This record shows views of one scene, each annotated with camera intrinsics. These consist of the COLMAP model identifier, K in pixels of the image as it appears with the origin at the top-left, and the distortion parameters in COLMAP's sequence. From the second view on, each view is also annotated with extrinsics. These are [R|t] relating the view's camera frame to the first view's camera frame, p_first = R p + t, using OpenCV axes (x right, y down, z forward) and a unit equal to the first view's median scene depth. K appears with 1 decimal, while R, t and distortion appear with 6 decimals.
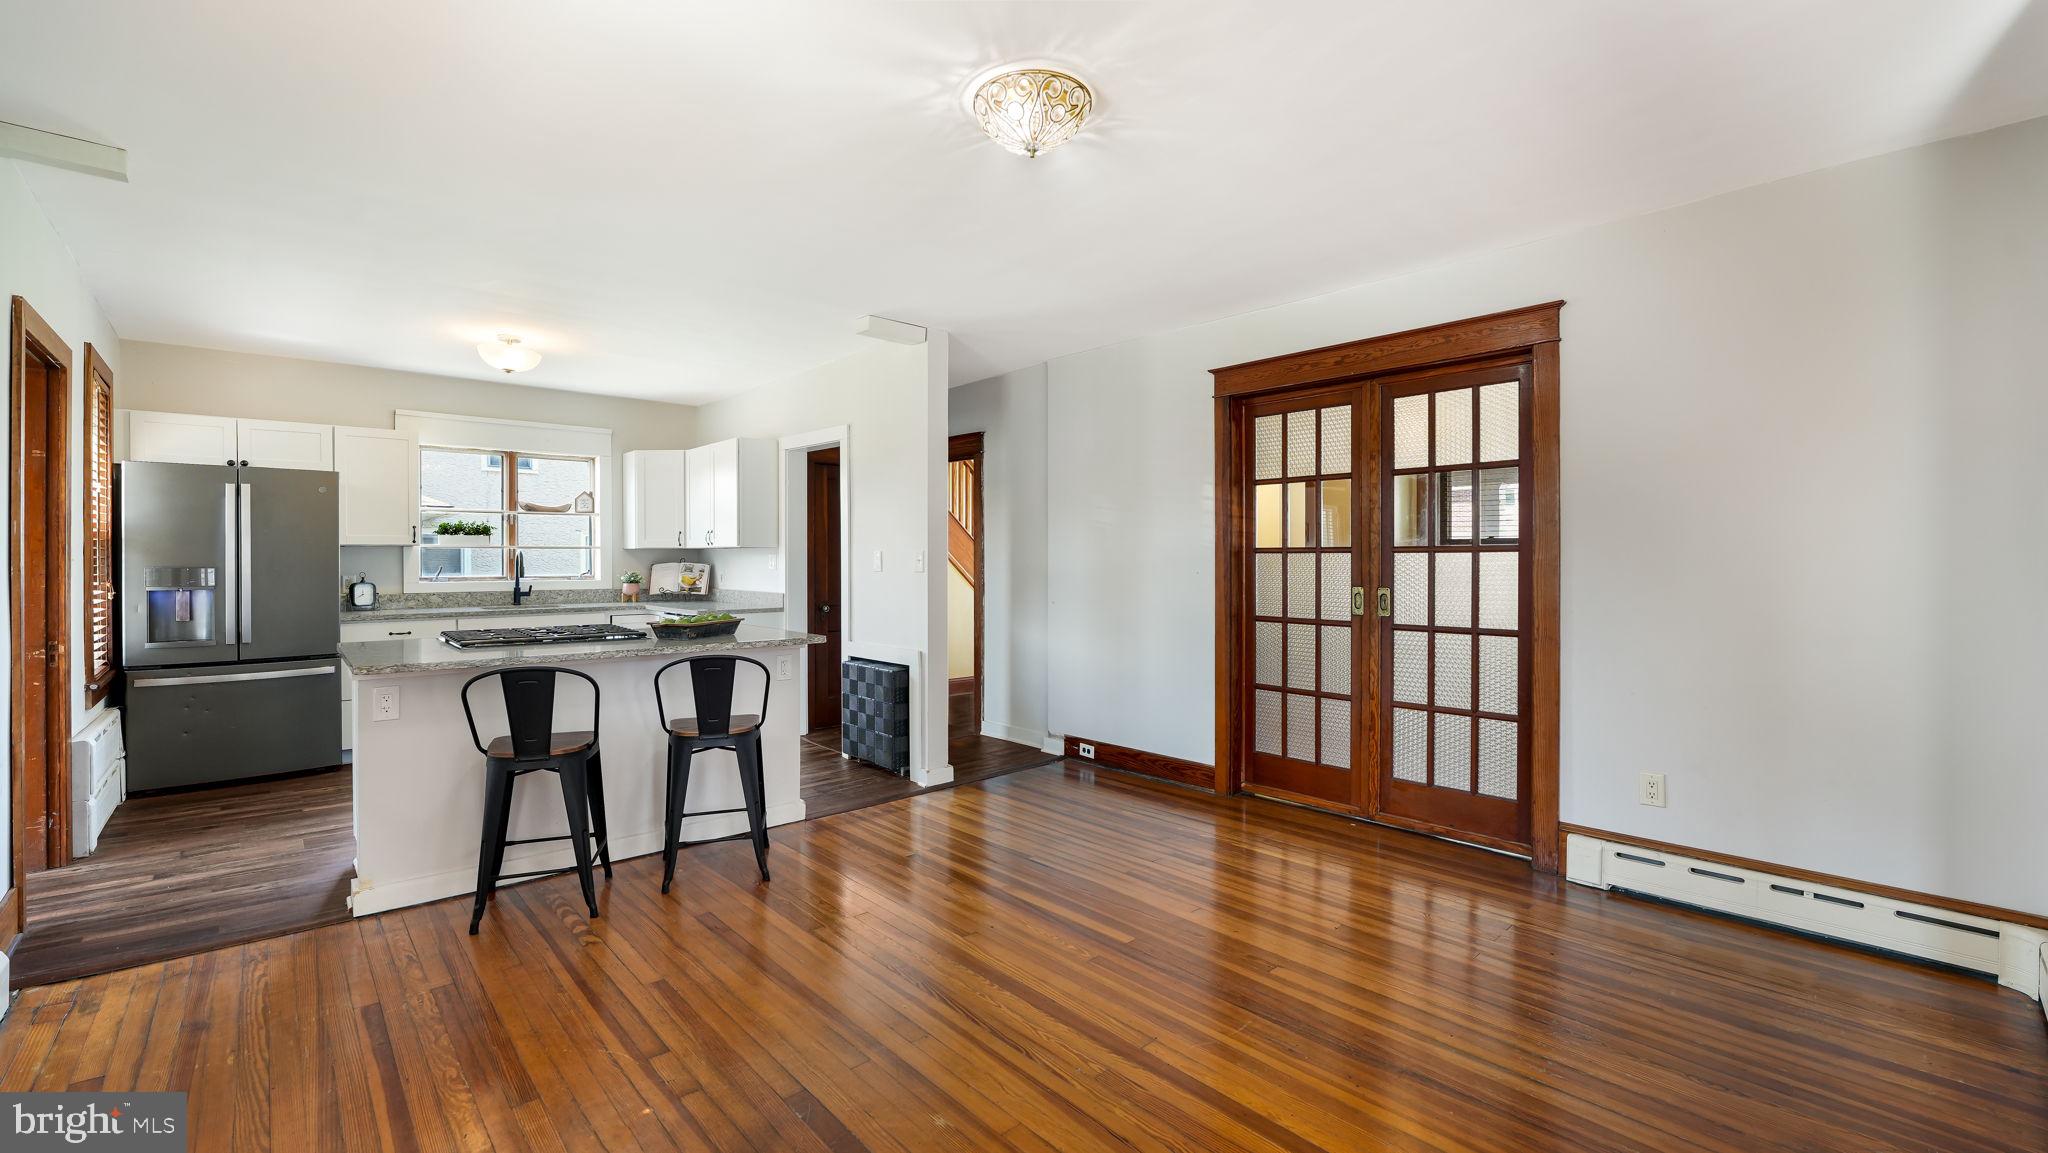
lens RADIAL K [[841.1, 0, 1024.0], [0, 841.1, 576.5], [0, 0, 1]] dist [-0.010540, 0.000077]
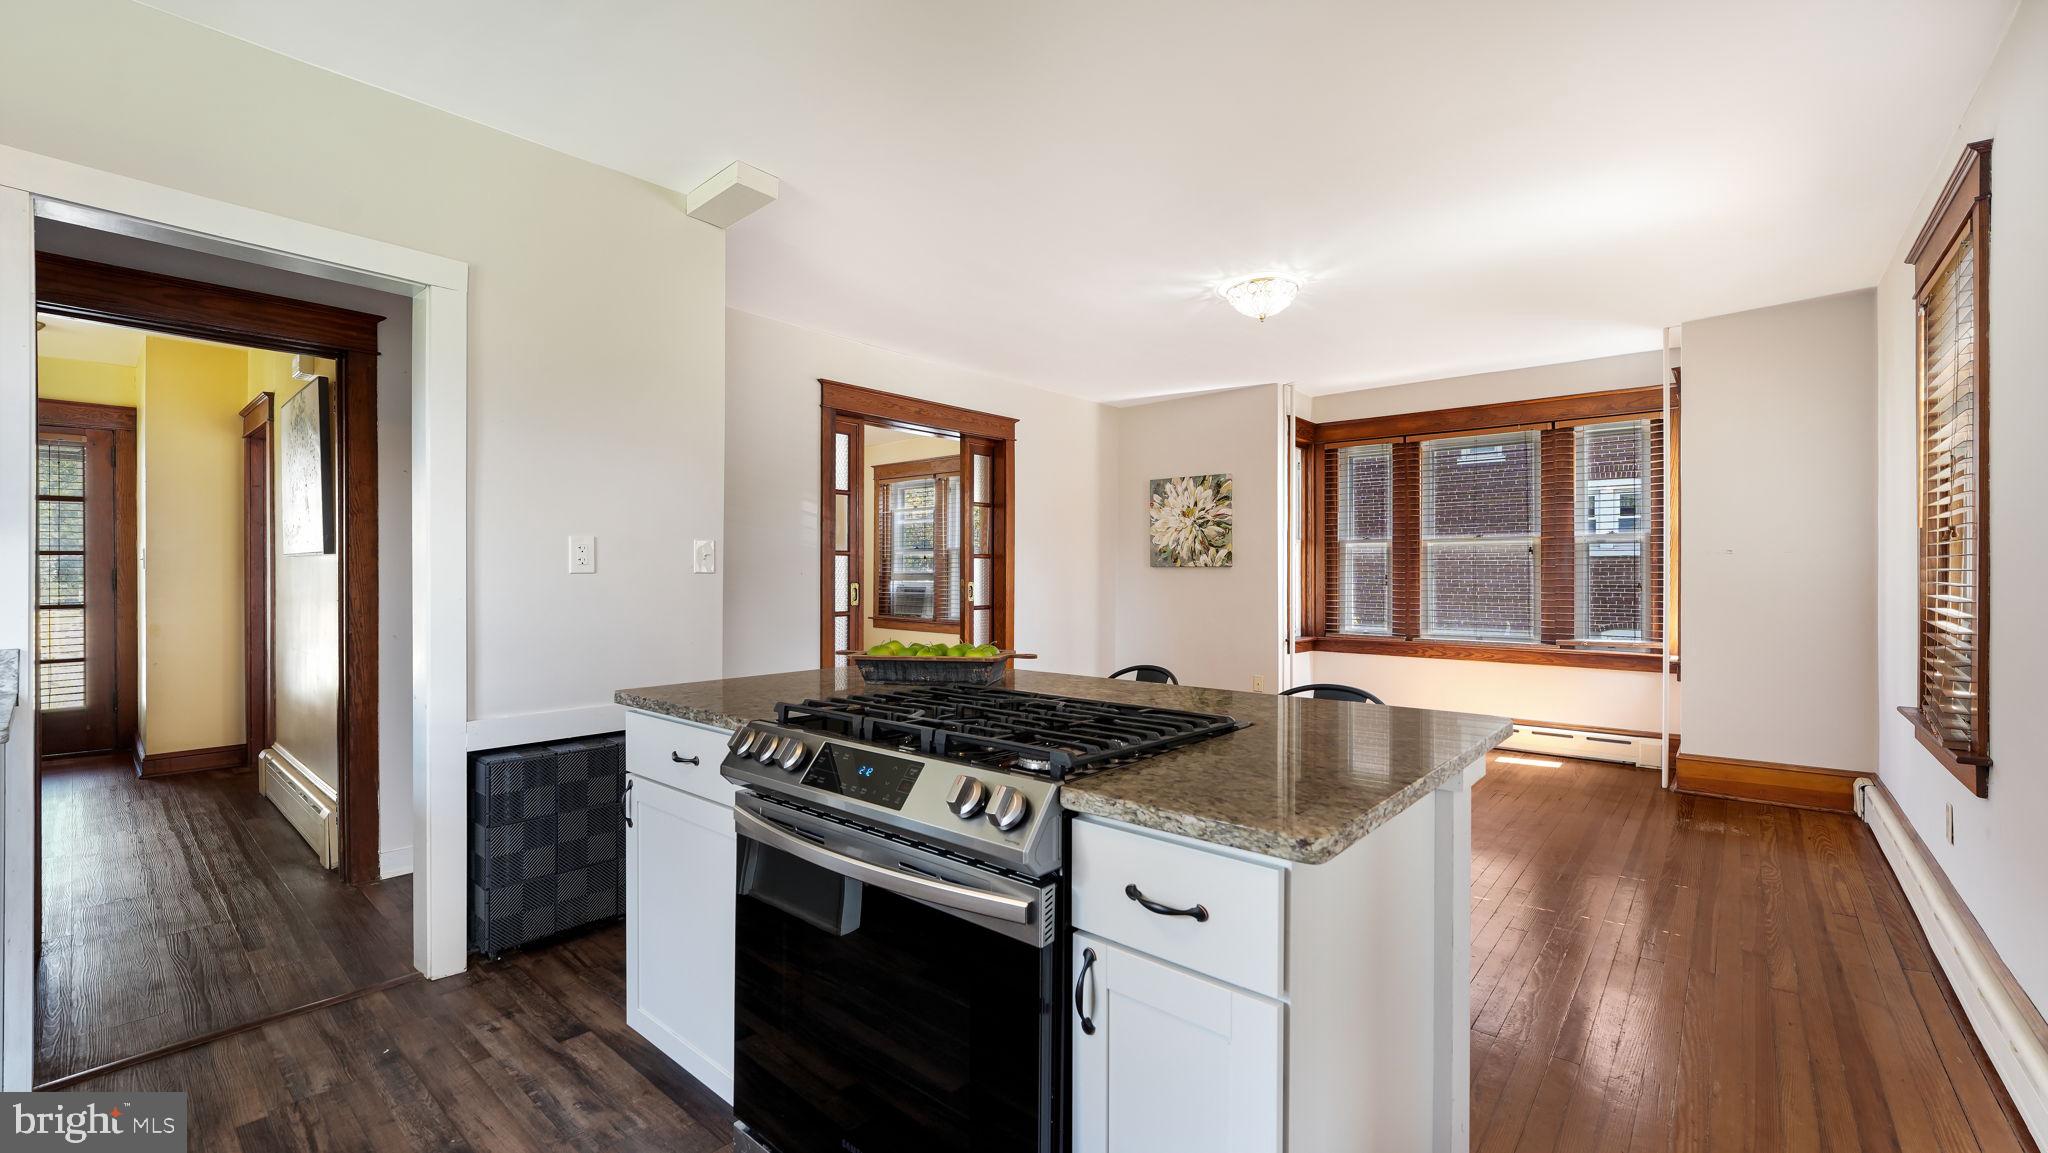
lens RADIAL K [[840.2, 0, 1027.8], [0, 840.2, 586.5], [0, 0, 1]] dist [-0.000965, 0.000000]
pose [[-0.119479, -0.017397, 0.992684, -1.145472], [0.017746, 0.999649, 0.019655, -0.005293], [-0.992678, 0.019964, -0.119129, 1.181940]]
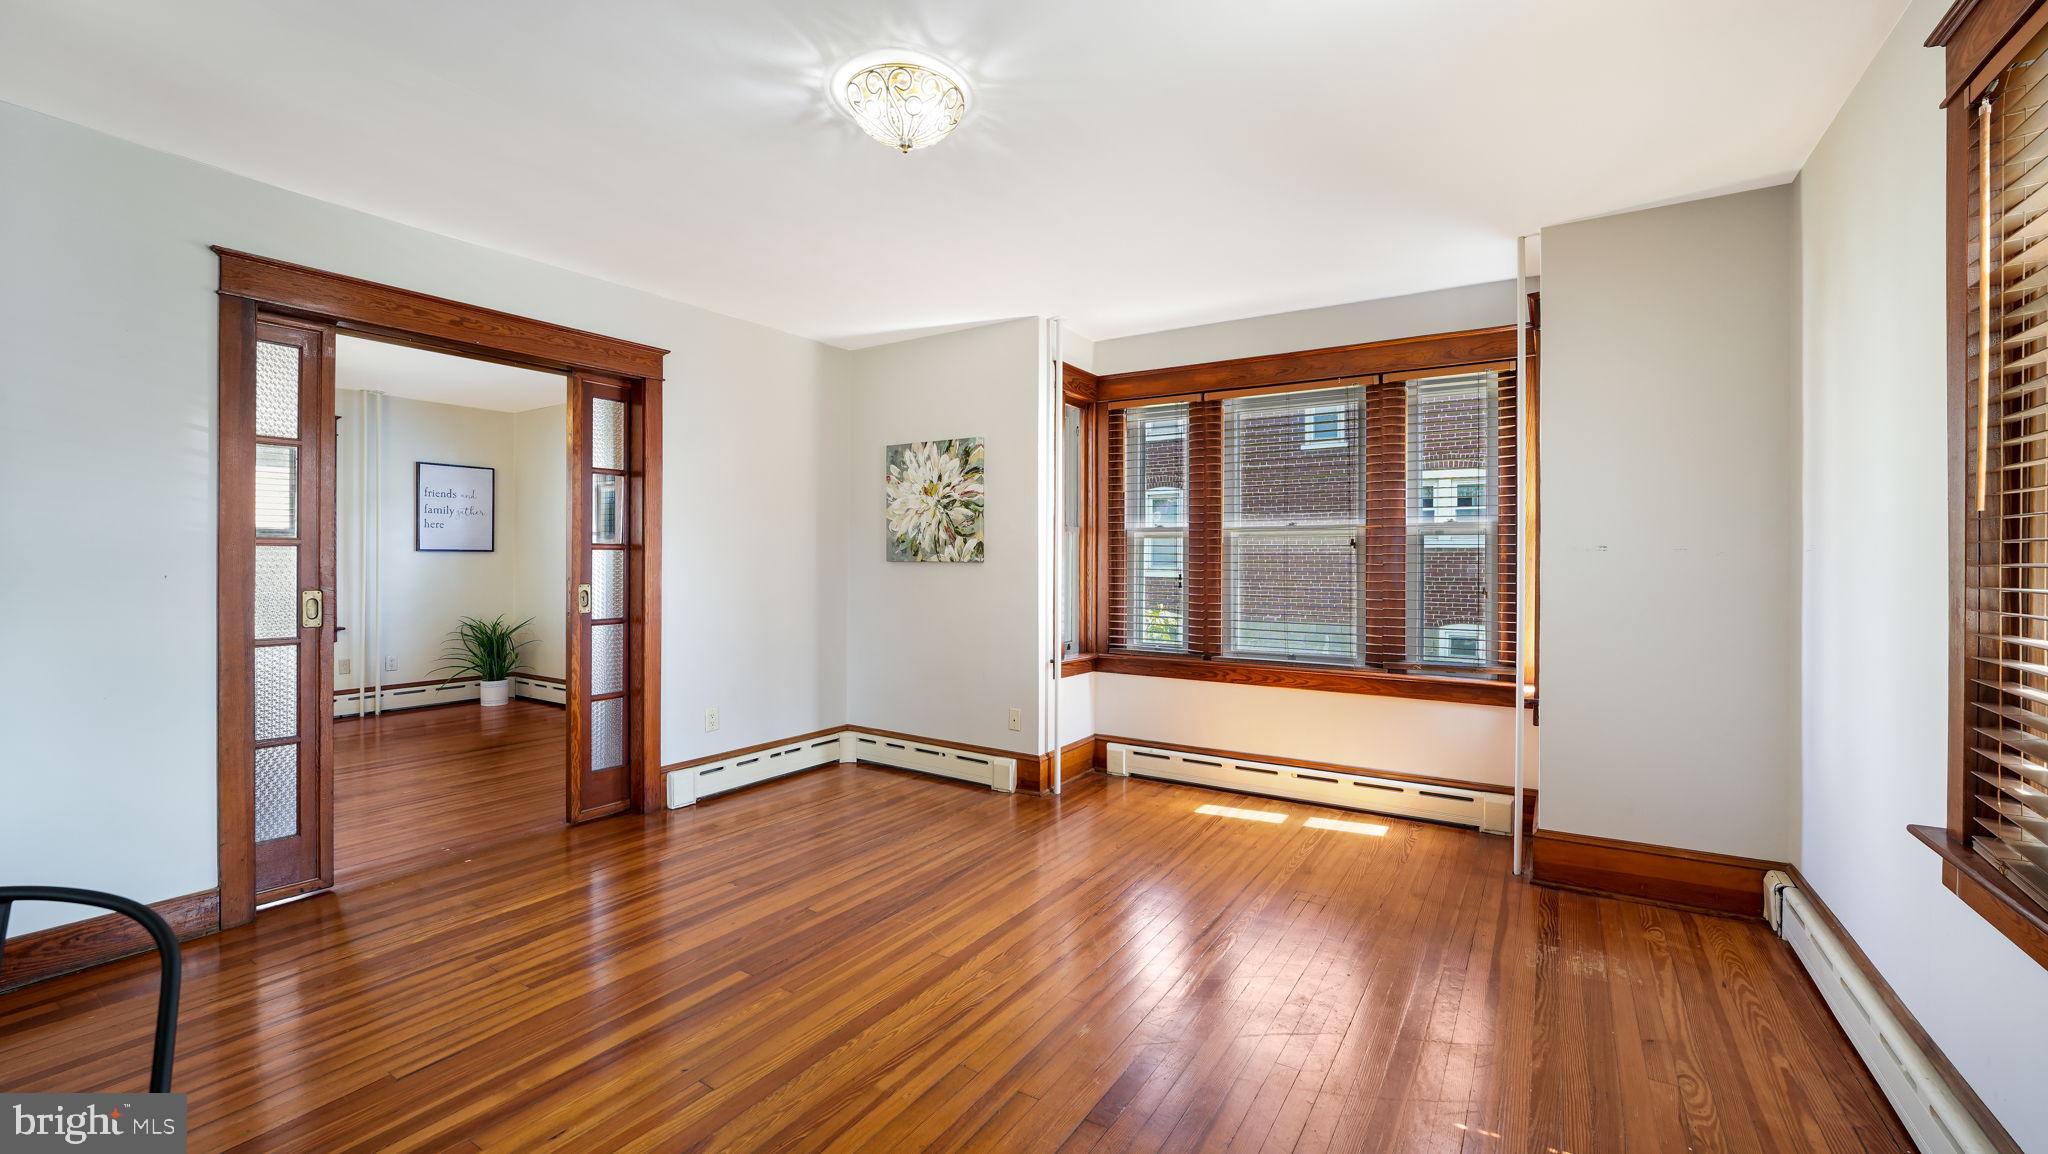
lens RADIAL K [[841.1, 0, 1024.0], [0, 841.1, 577.0], [0, 0, 1]] dist [-0.010540, 0.000077]
pose [[-0.256446, -0.021997, 0.966308, -0.708750], [0.013435, 0.999563, 0.026320, -0.015999], [-0.966465, 0.019732, -0.256038, 0.798759]]
